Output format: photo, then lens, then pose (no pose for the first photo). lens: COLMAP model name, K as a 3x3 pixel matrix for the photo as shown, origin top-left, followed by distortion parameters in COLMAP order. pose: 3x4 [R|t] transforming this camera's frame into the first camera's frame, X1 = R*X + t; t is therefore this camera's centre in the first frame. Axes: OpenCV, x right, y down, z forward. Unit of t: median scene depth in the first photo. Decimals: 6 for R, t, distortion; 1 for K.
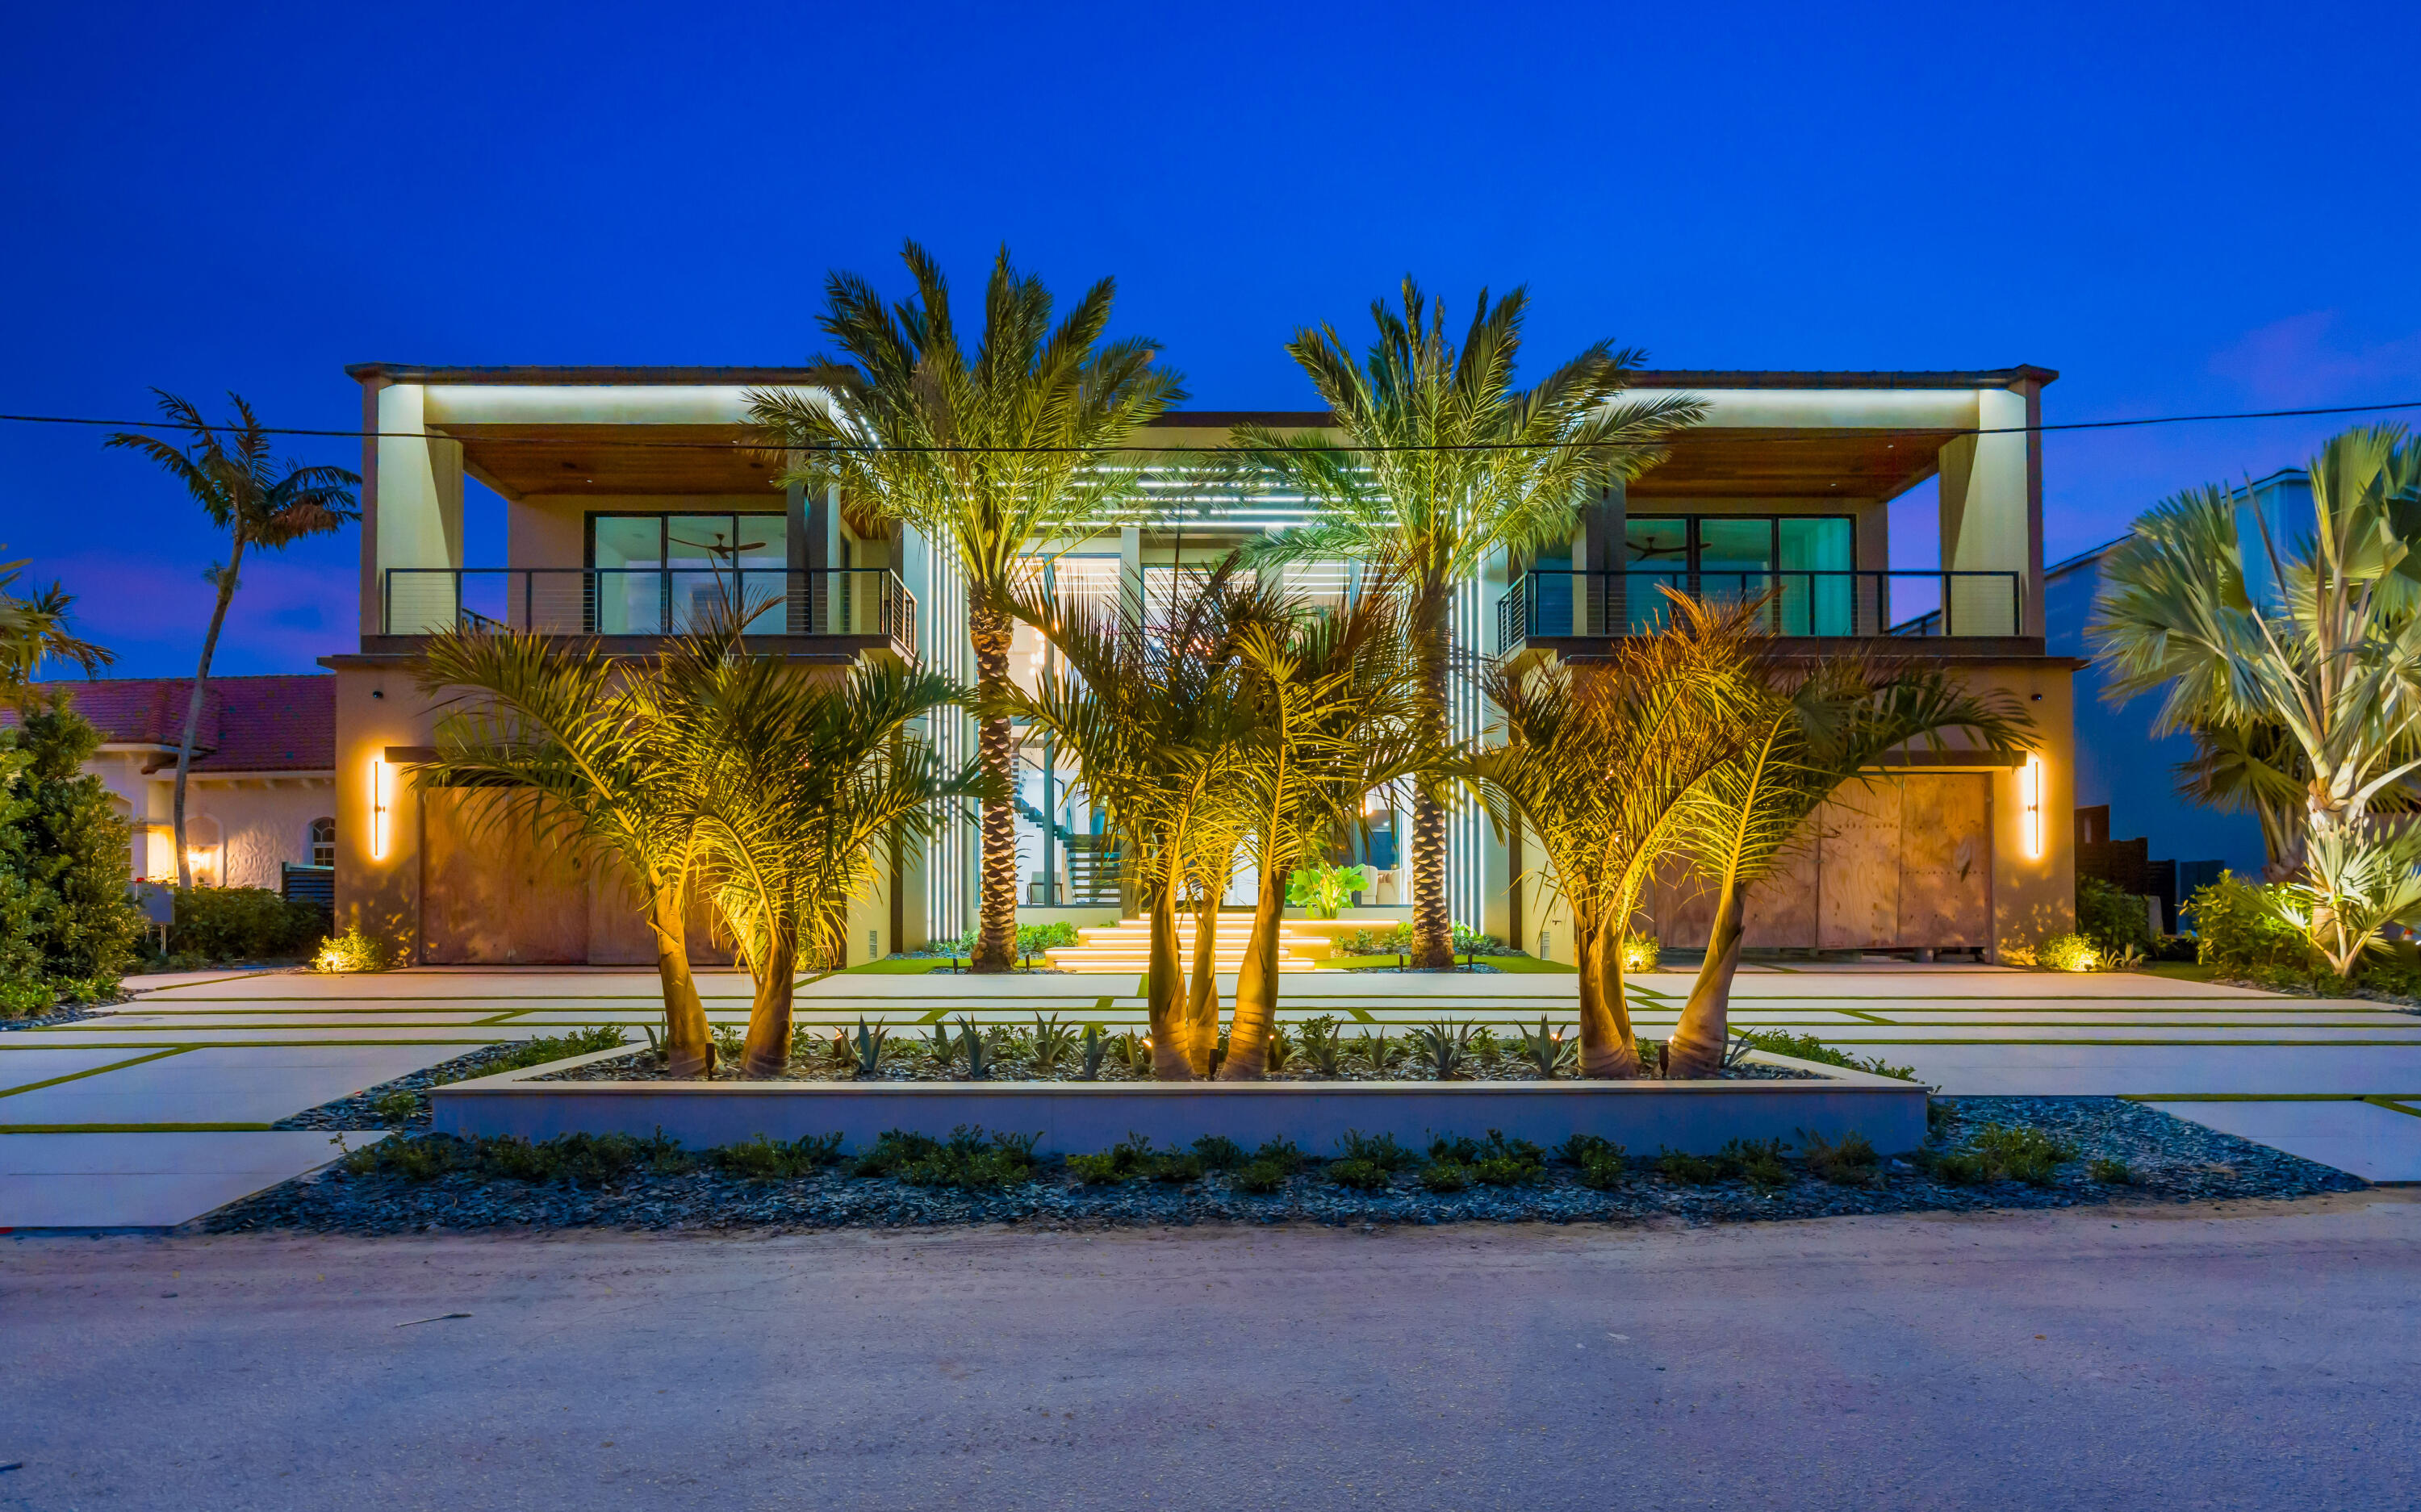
lens RADIAL K [[1077.1, 0, 1210.4], [0, 1077.1, 796.3], [0, 0, 1]] dist [-0.006433, 0.000373]
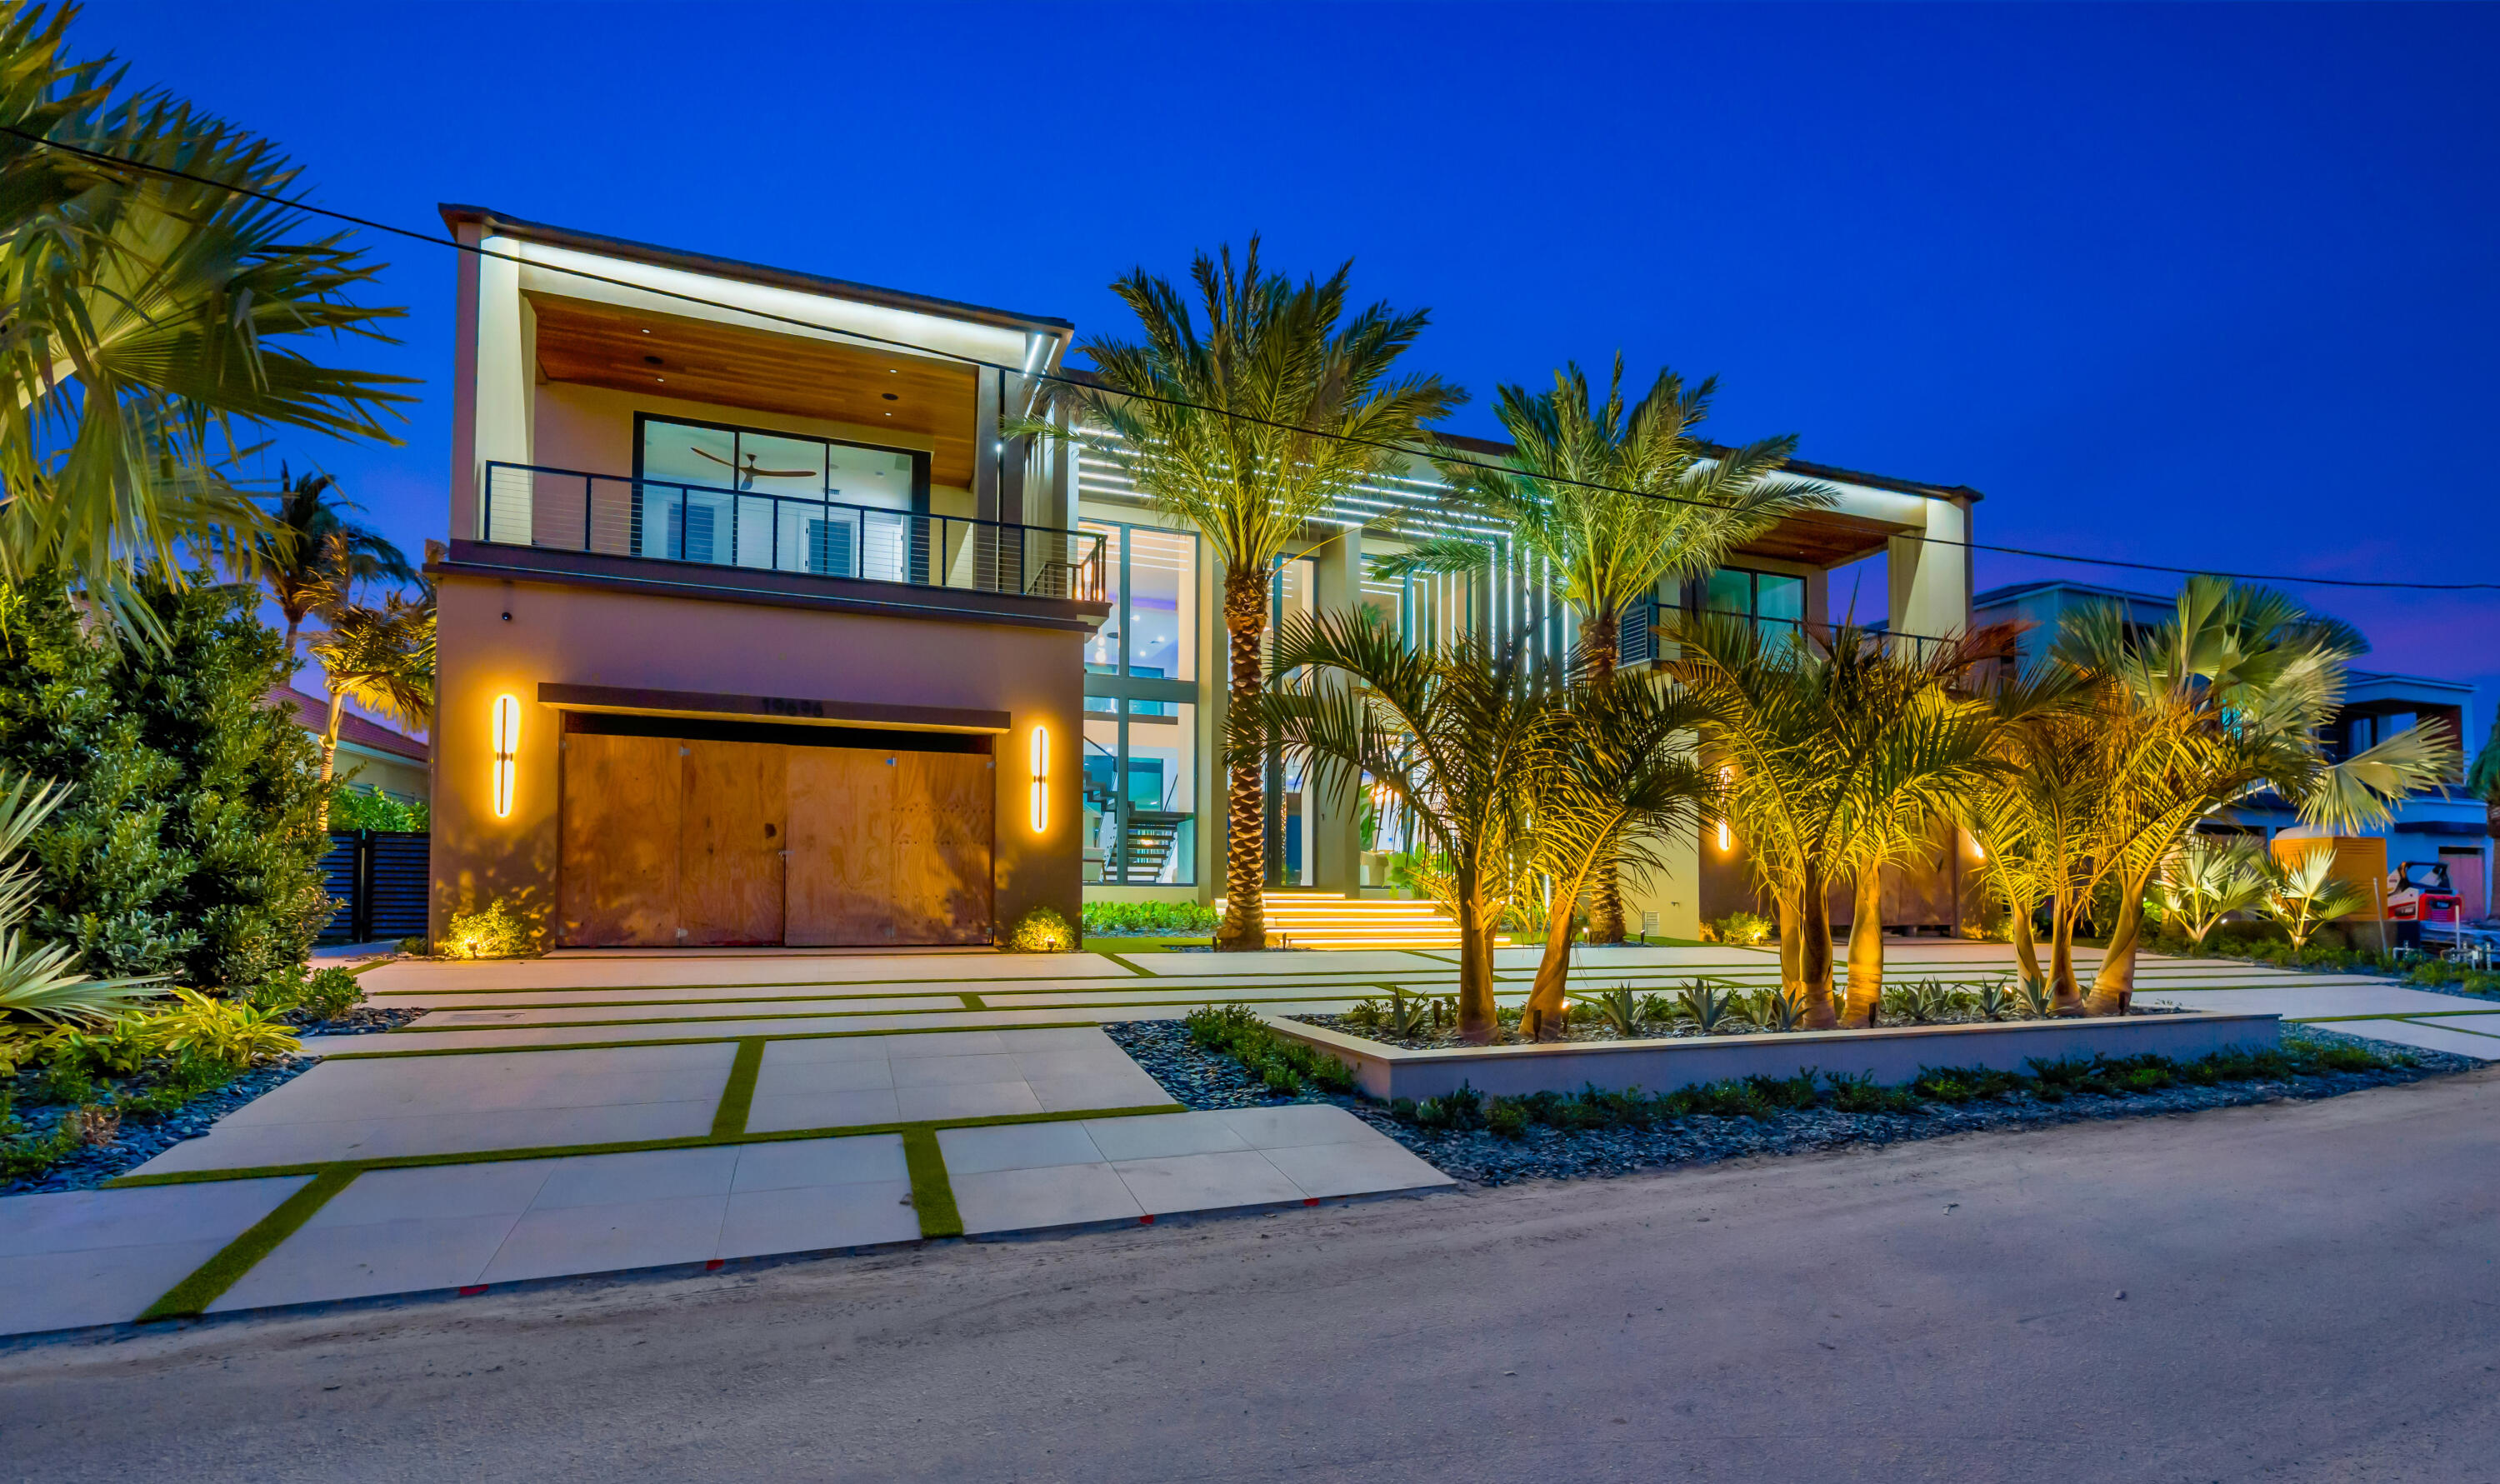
lens RADIAL K [[1124.7, 0, 1250.0], [0, 1124.7, 742.0], [0, 0, 1]] dist [-0.001724, -0.000264]
pose [[0.936779, 0.055274, 0.345529, -0.549607], [-0.046764, 0.998363, -0.032925, 0.002322], [-0.346783, 0.014685, 0.937830, 0.002759]]
